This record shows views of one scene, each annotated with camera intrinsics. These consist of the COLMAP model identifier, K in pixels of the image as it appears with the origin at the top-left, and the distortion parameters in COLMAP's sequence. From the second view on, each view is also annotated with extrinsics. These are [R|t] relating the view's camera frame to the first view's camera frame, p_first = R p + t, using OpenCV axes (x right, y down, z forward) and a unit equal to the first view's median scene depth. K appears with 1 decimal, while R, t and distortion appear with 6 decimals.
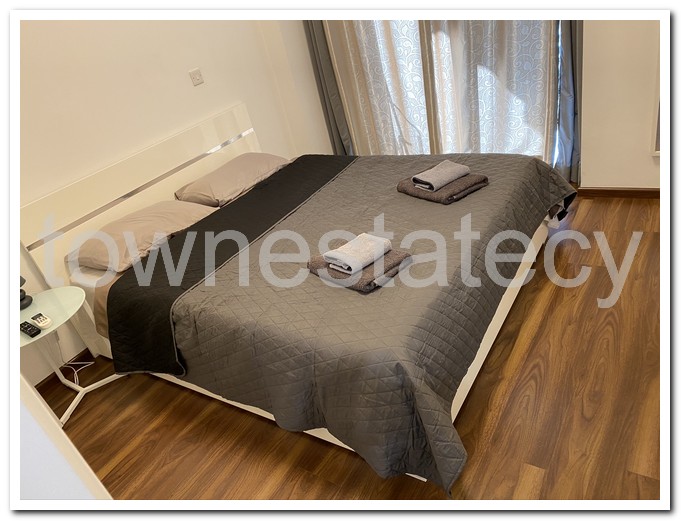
lens RADIAL K [[485.1, 0, 336.0], [0, 485.1, 260.1], [0, 0, 1]] dist [0.054994, -0.076256]
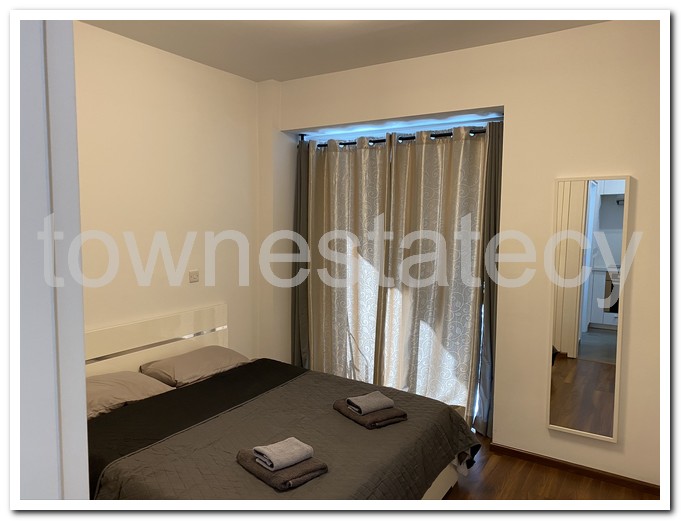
lens RADIAL K [[485.1, 0, 336.0], [0, 485.1, 260.1], [0, 0, 1]] dist [0.054994, -0.076256]
pose [[0.972101, 0.233393, 0.023417, 0.019096], [-0.202466, 0.885290, -0.418652, 0.022622], [-0.118441, 0.402230, 0.907845, -0.147142]]
